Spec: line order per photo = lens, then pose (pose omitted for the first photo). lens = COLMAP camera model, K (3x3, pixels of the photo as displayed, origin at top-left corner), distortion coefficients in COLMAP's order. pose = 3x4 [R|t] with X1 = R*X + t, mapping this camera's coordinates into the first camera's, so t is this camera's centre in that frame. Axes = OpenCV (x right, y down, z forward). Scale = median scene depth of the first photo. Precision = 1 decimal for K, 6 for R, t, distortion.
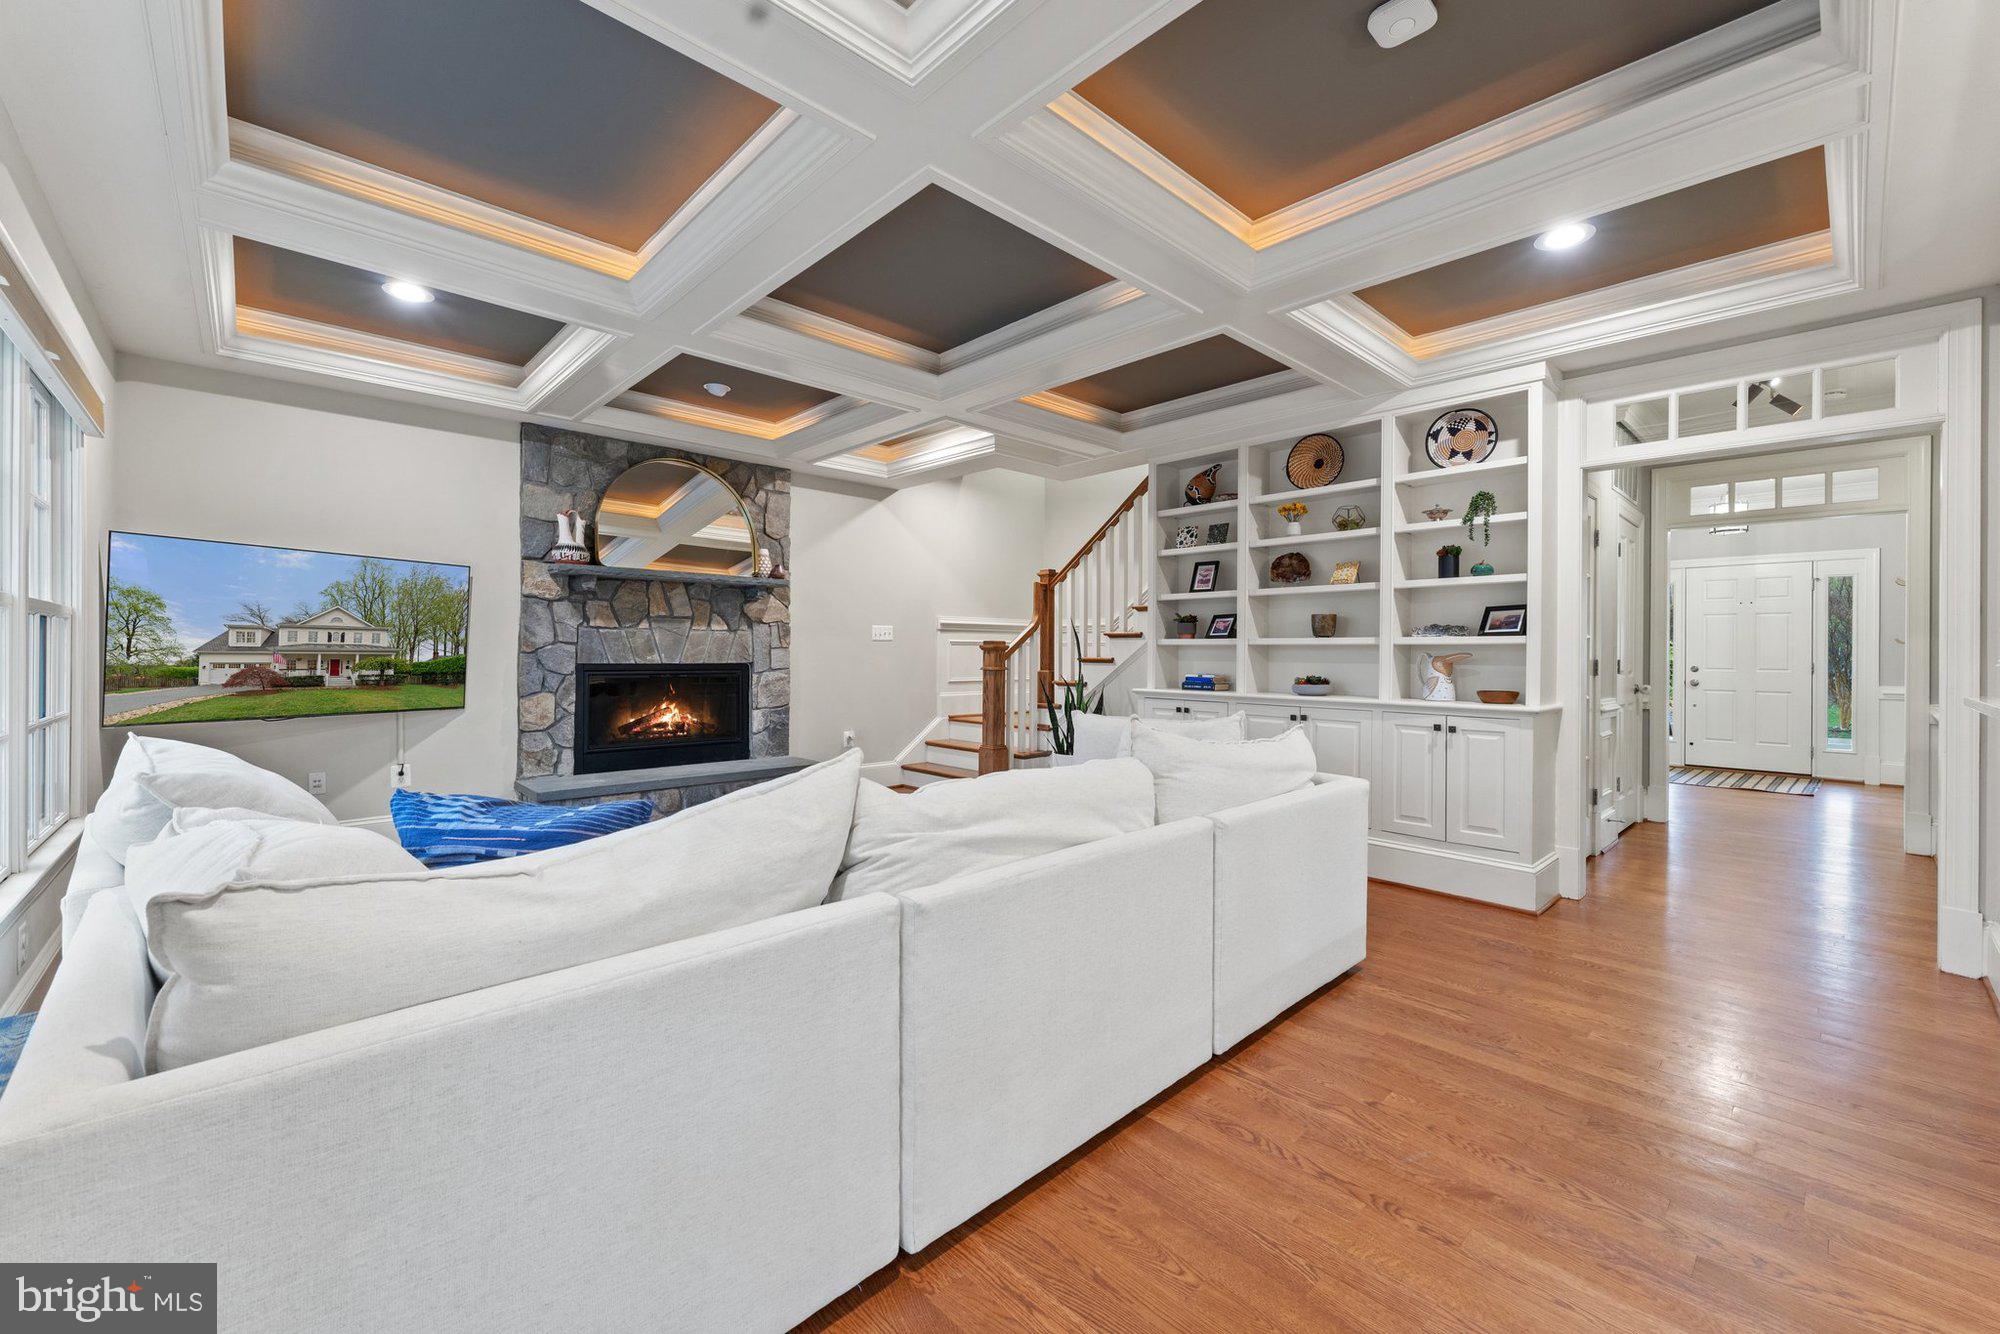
lens RADIAL K [[804.7, 0, 1000.0], [0, 804.7, 667.0], [0, 0, 1]] dist [0.000046, -0.000080]
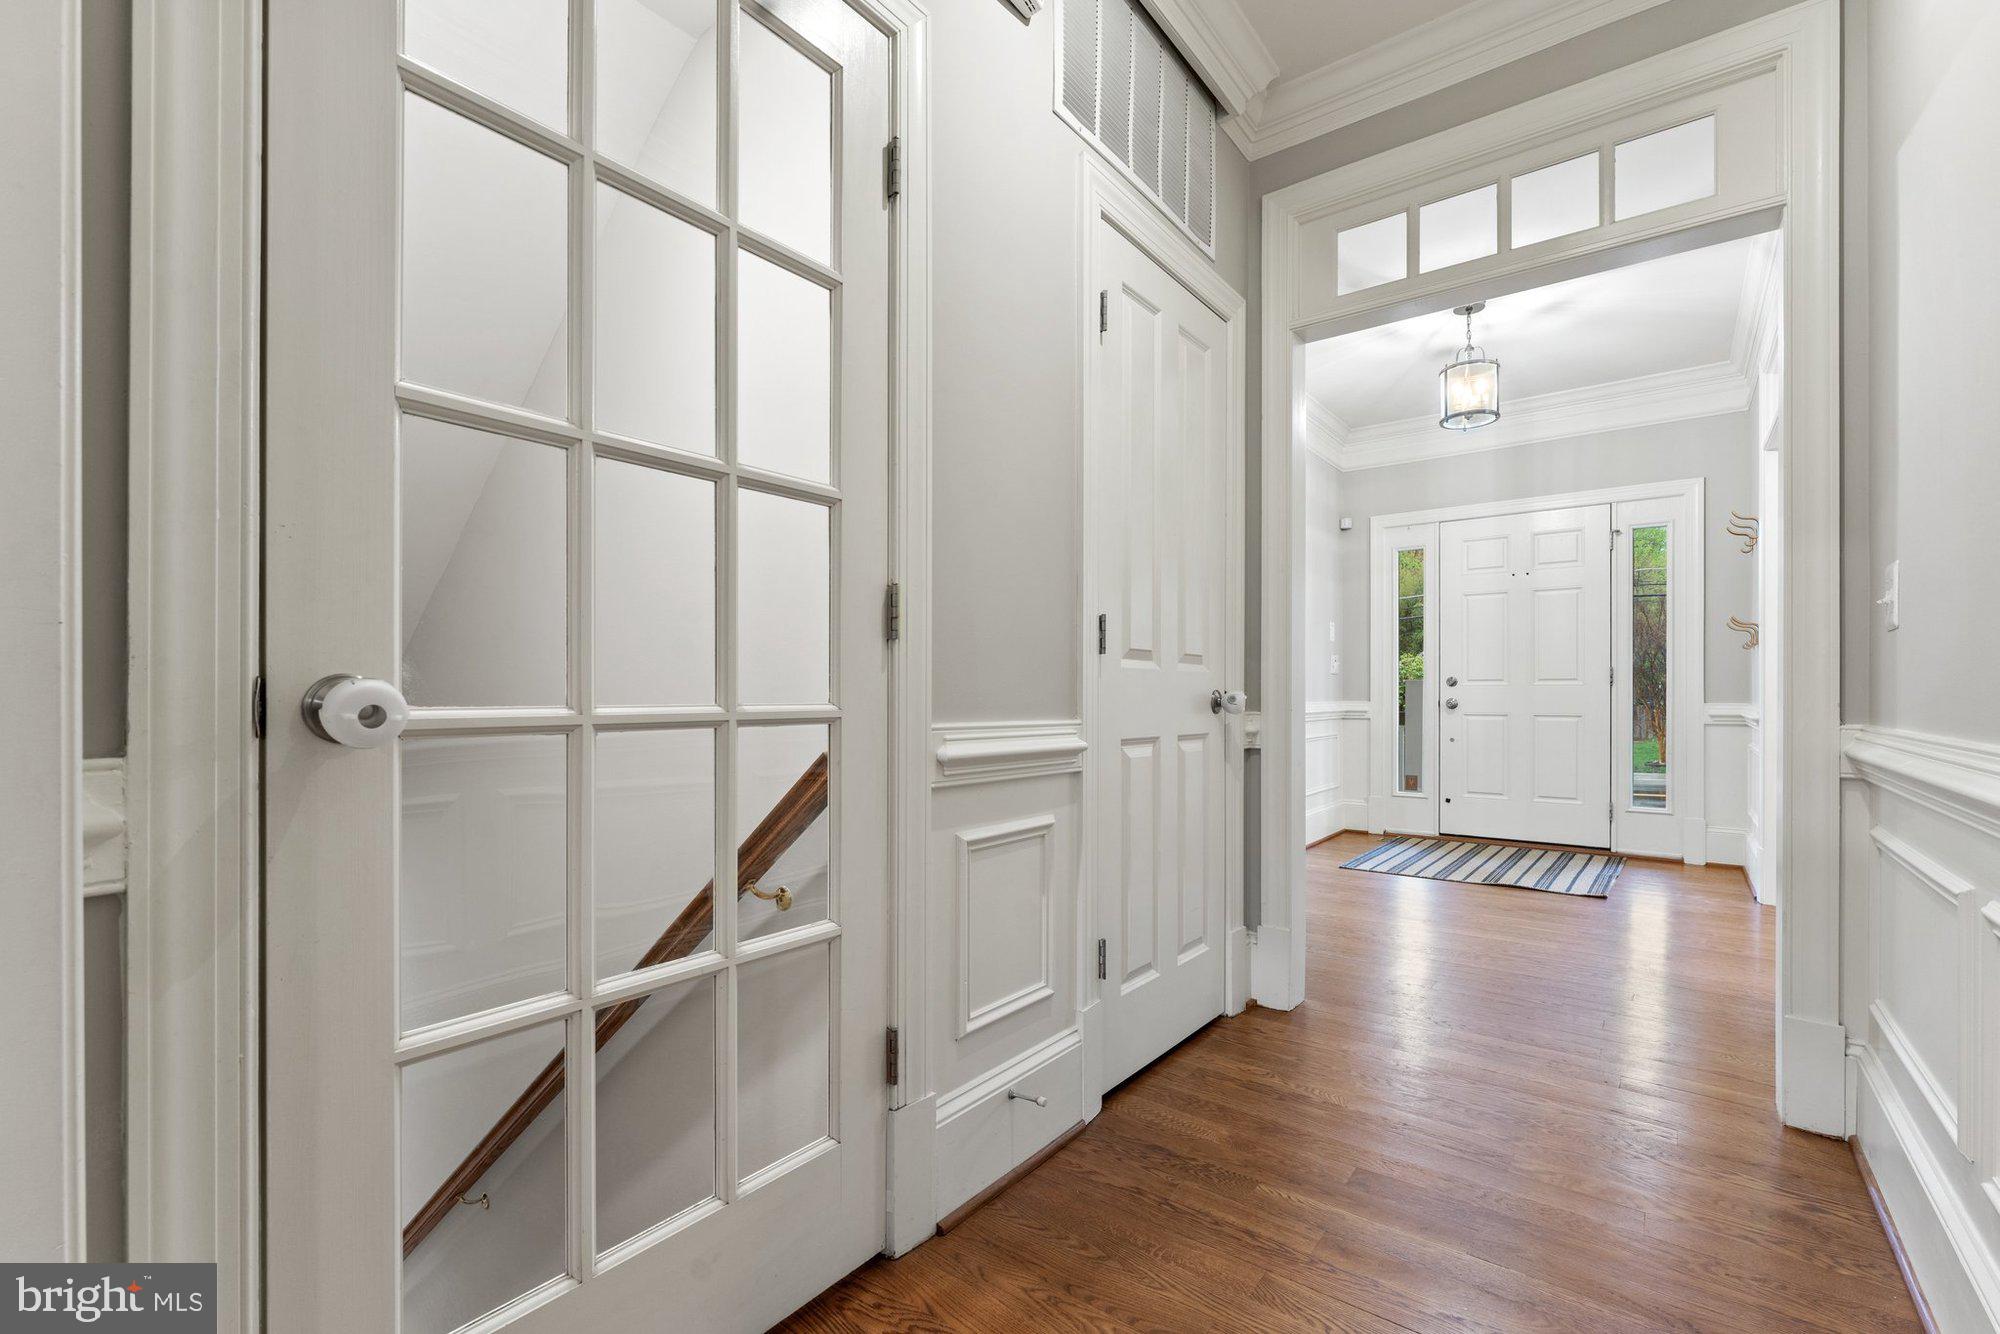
lens RADIAL K [[849.9, 0, 998.0], [0, 849.9, 699.6], [0, 0, 1]] dist [-0.017532, 0.000171]
pose [[0.989915, 0.000068, 0.141664, 0.462619], [0.000472, 0.999993, -0.003777, 0.020902], [-0.141664, 0.003806, 0.989908, 0.436803]]
